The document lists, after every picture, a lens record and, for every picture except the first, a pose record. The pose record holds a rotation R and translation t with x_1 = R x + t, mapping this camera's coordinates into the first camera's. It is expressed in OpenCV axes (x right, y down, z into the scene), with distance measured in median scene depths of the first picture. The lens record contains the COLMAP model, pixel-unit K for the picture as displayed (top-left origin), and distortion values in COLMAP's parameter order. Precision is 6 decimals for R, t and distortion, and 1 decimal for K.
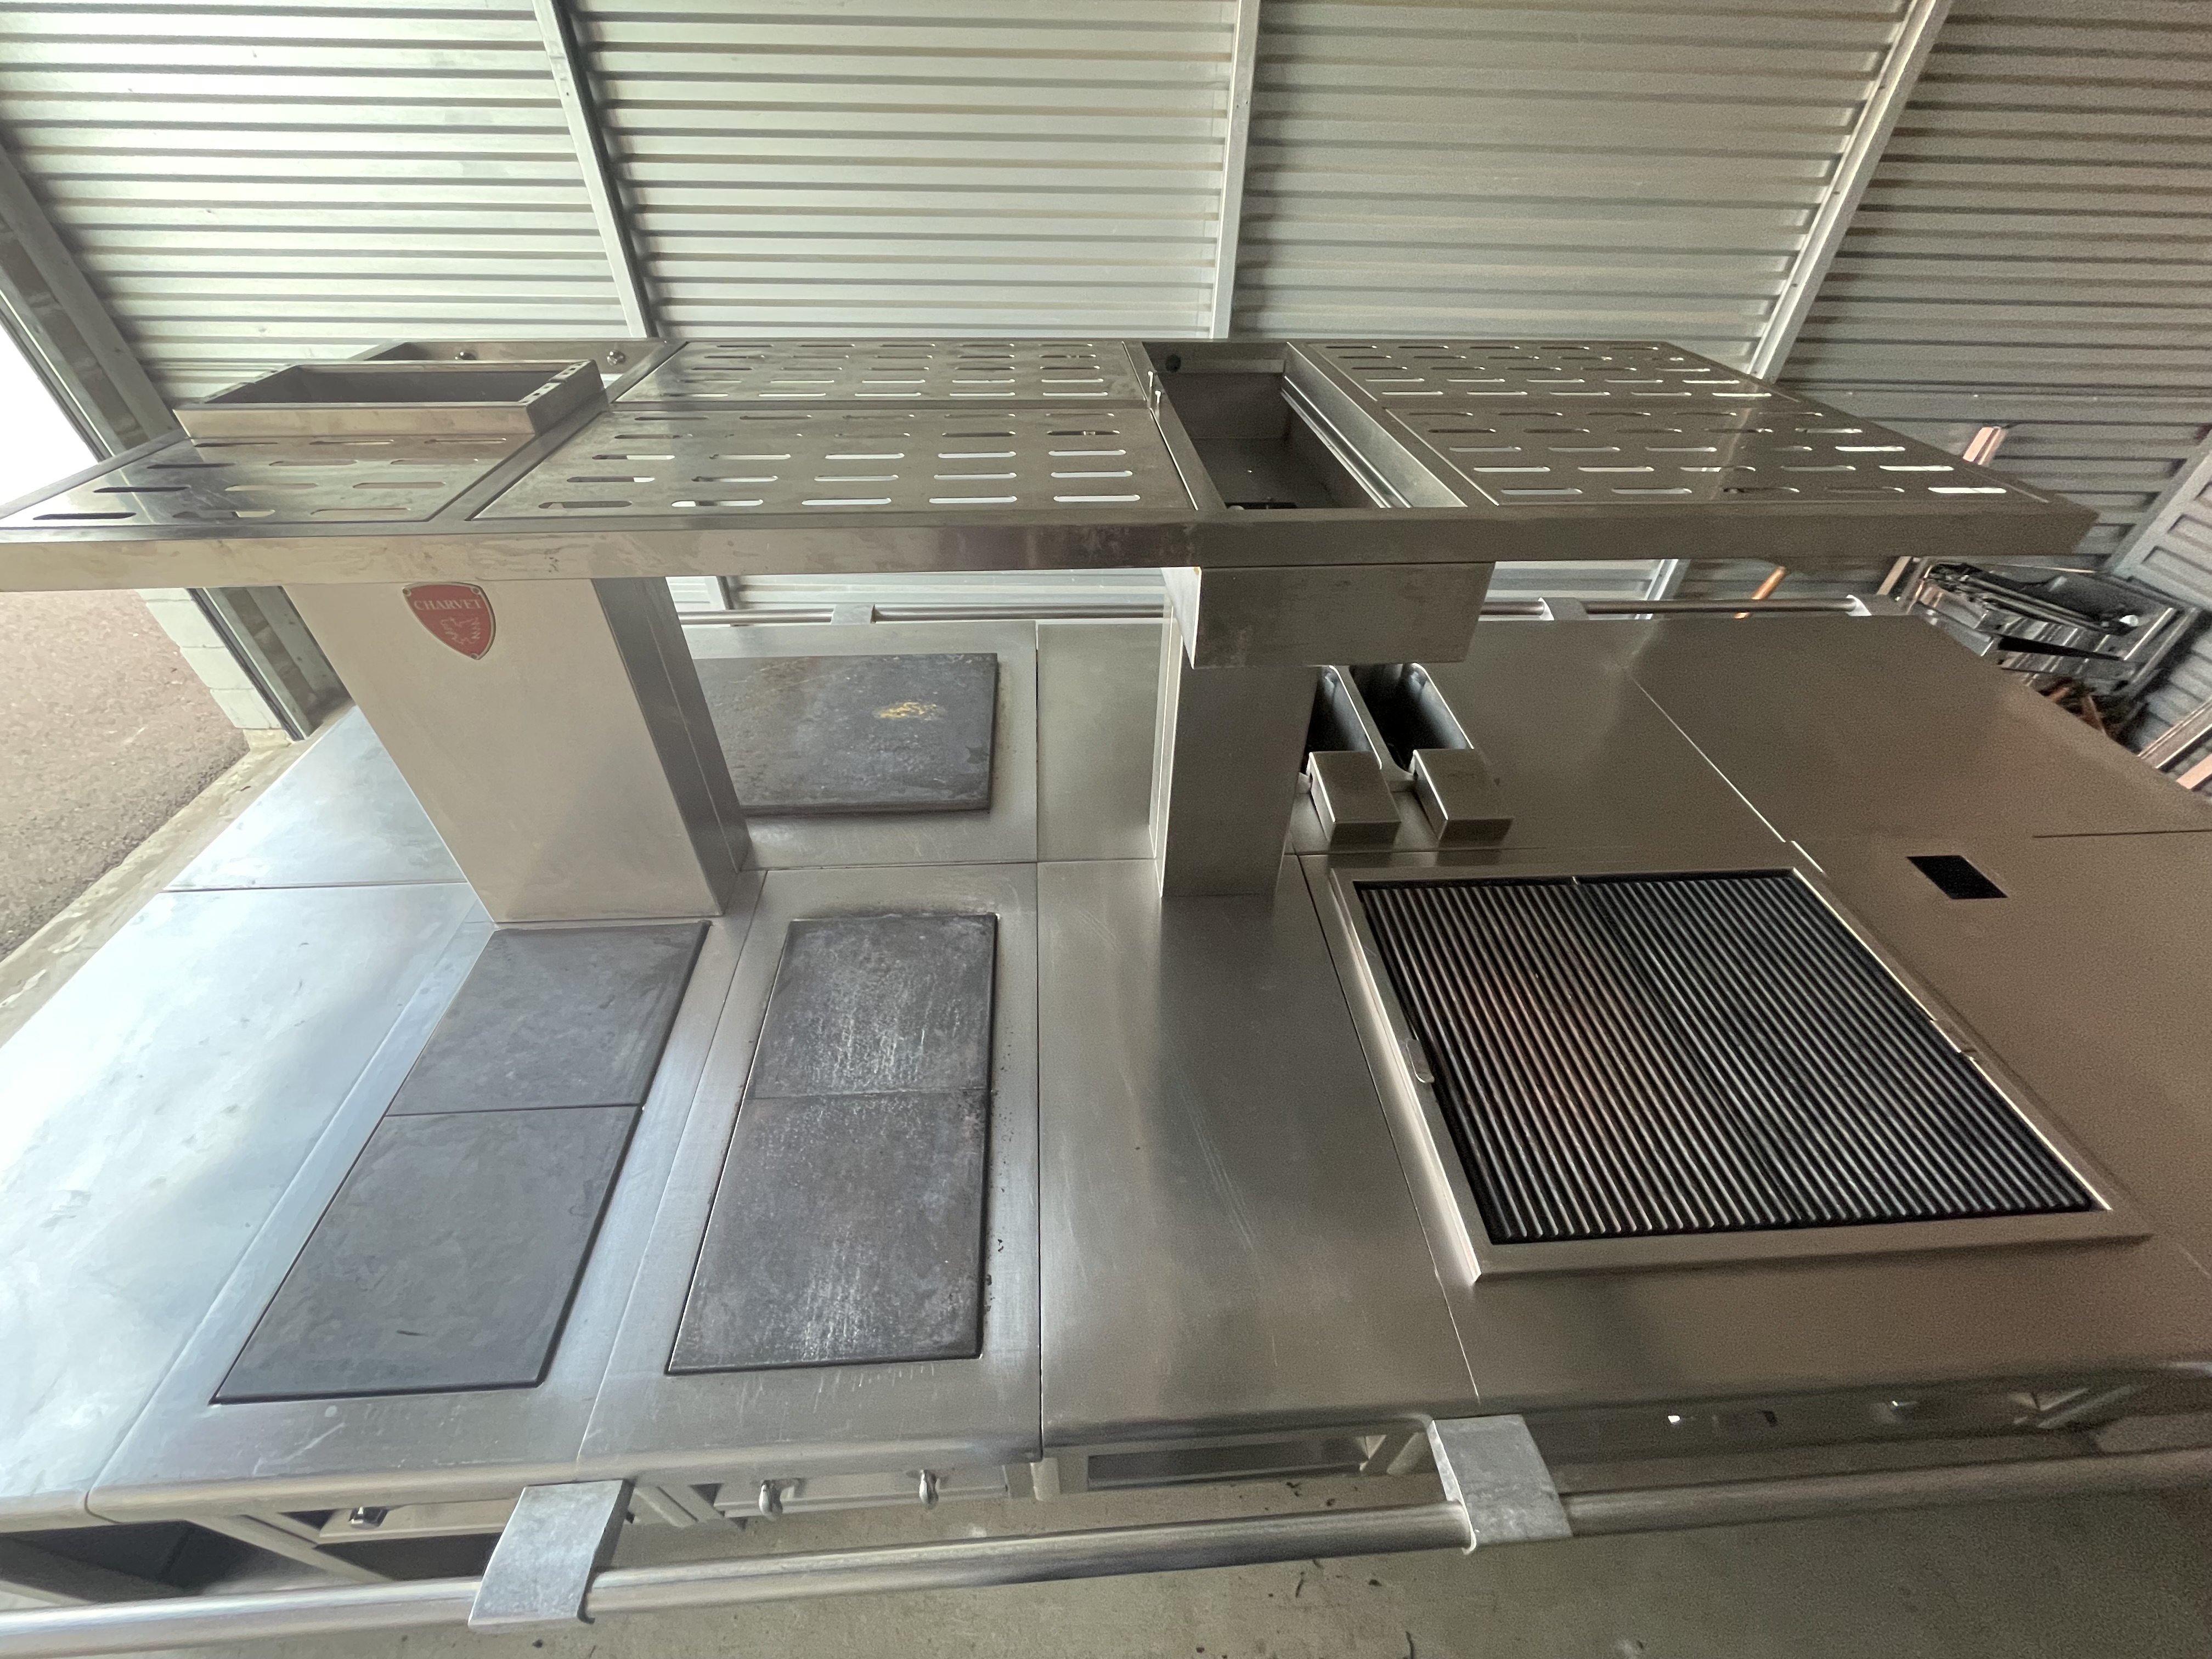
lens RADIAL K [[877.1, 0, 1106.0], [0, 877.1, 829.5], [0, 0, 1]] dist [-0.014400, 0.002219]
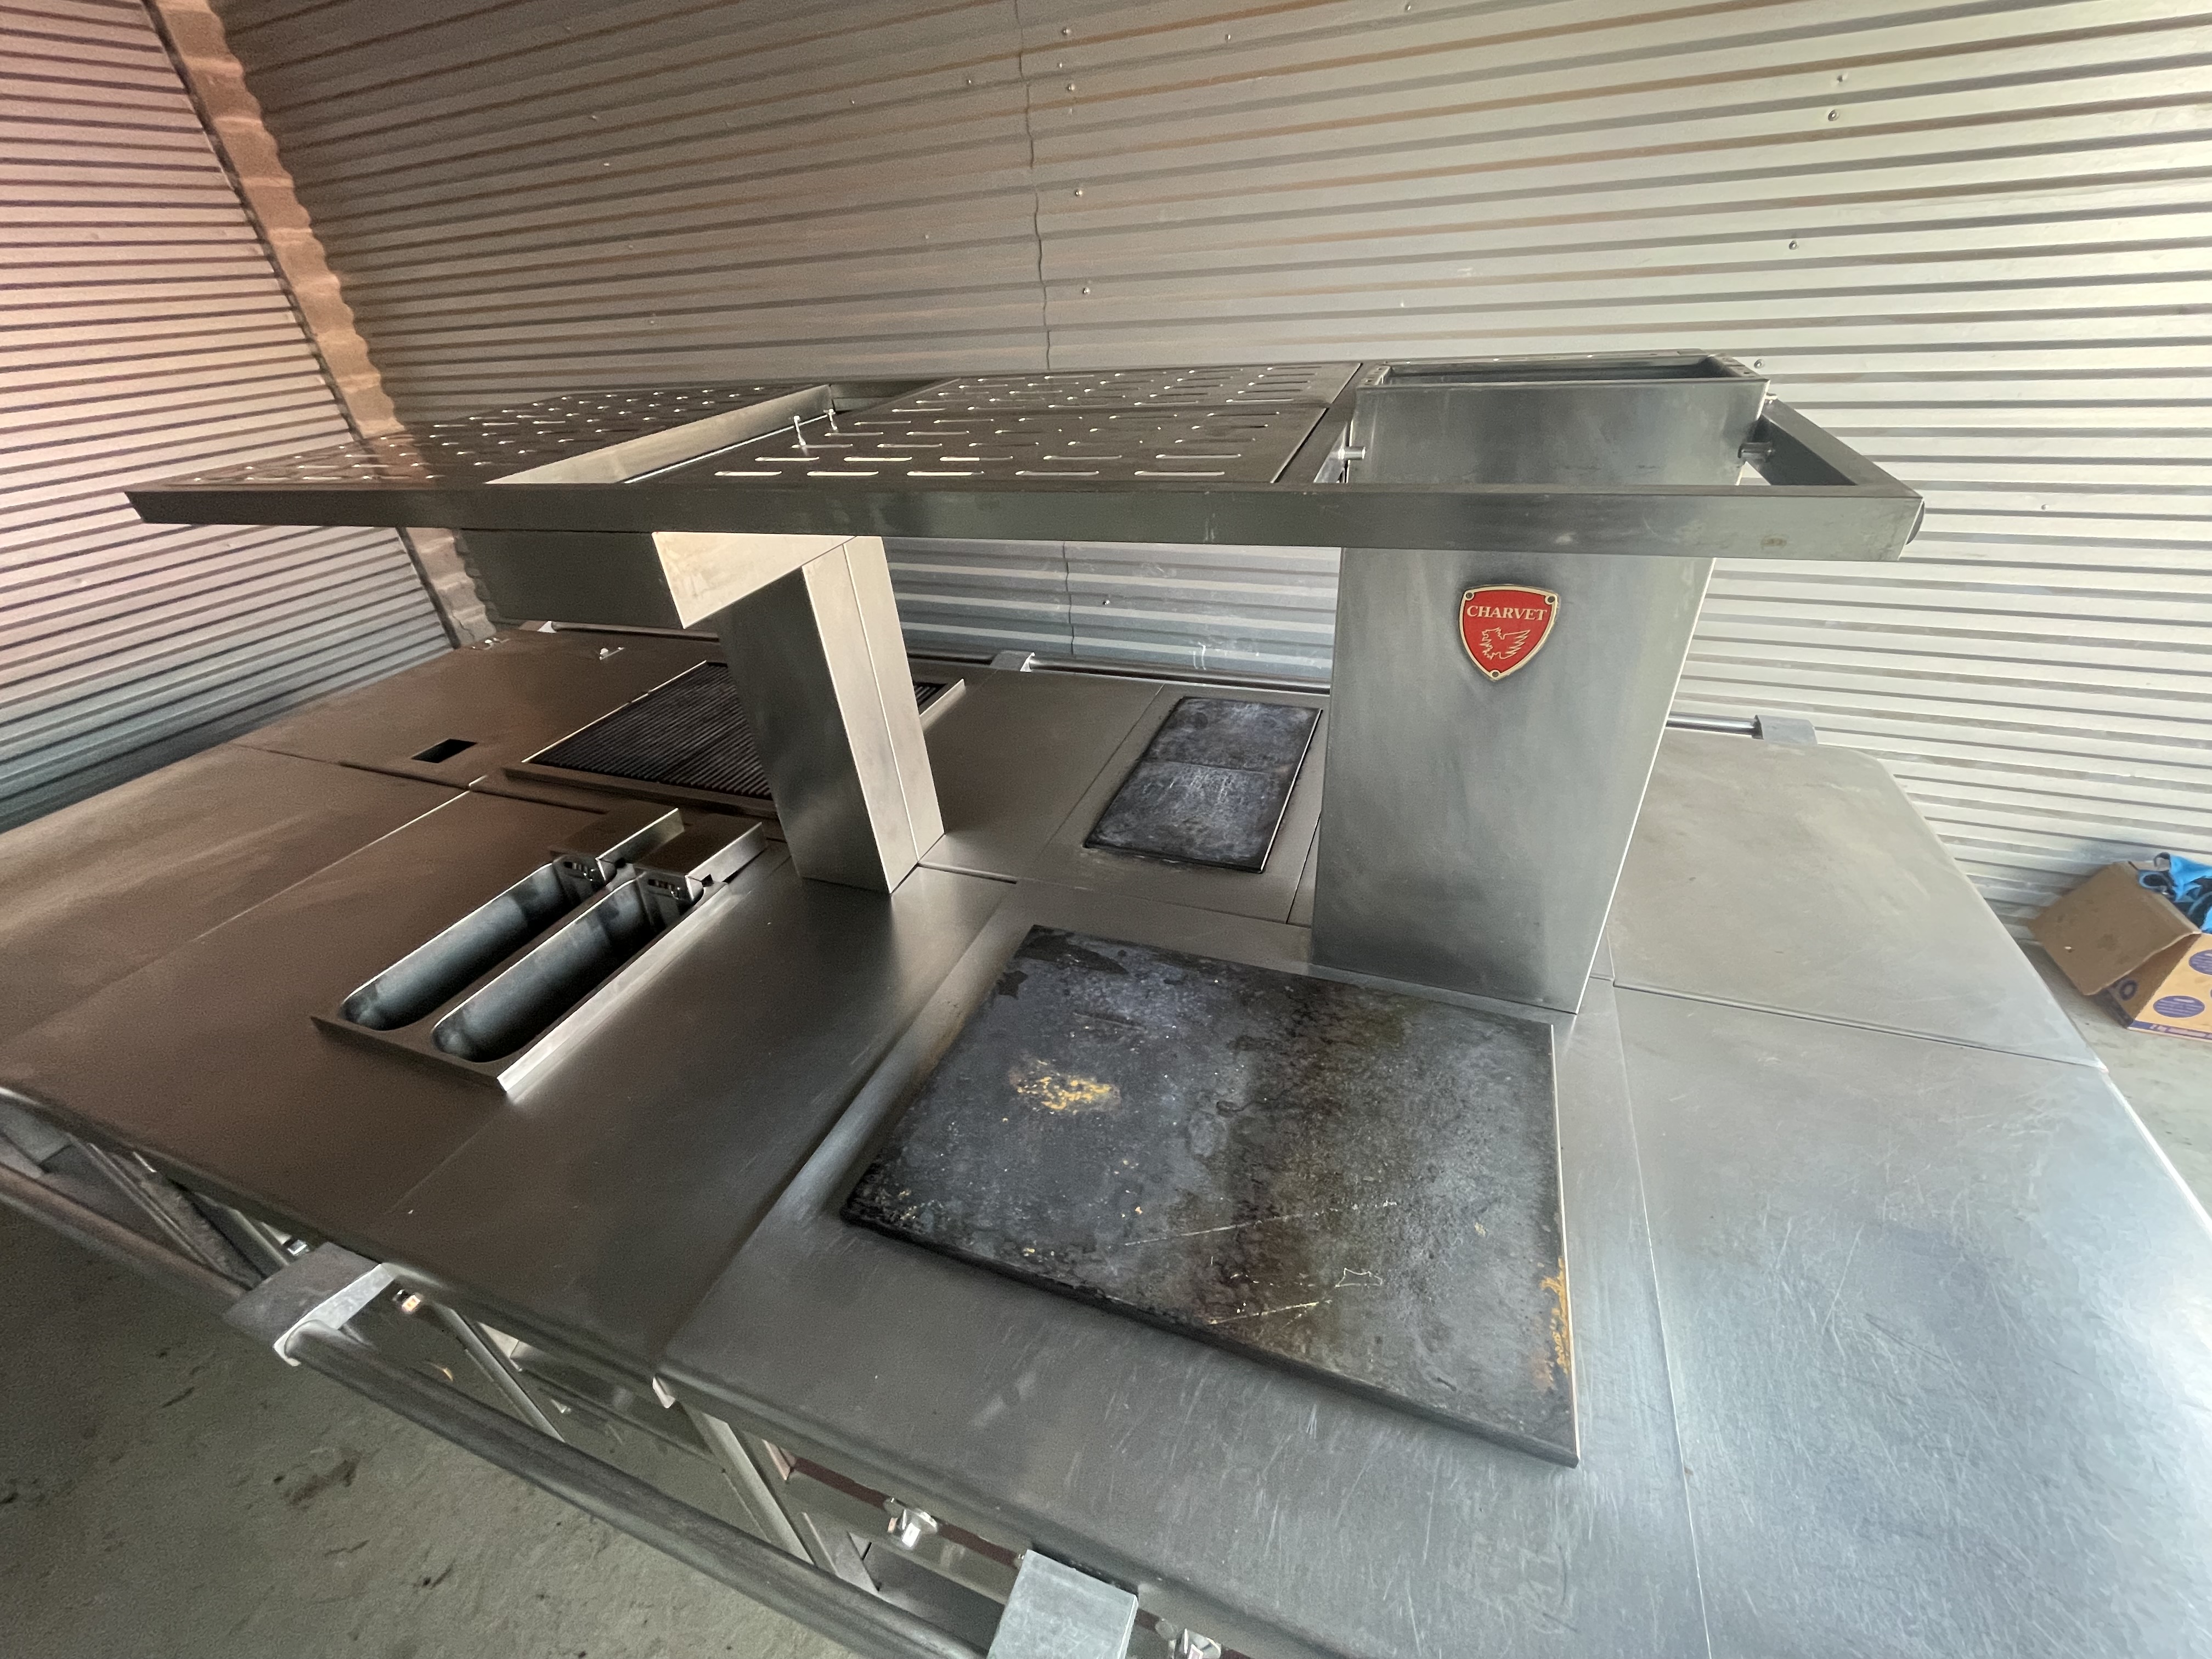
lens RADIAL K [[877.1, 0, 1106.0], [0, 877.1, 829.5], [0, 0, 1]] dist [-0.014400, 0.002219]
pose [[-0.912580, -0.181088, 0.366612, -0.565982], [0.305034, 0.295595, 0.905306, -0.922848], [-0.272309, 0.937993, -0.214516, 1.235335]]
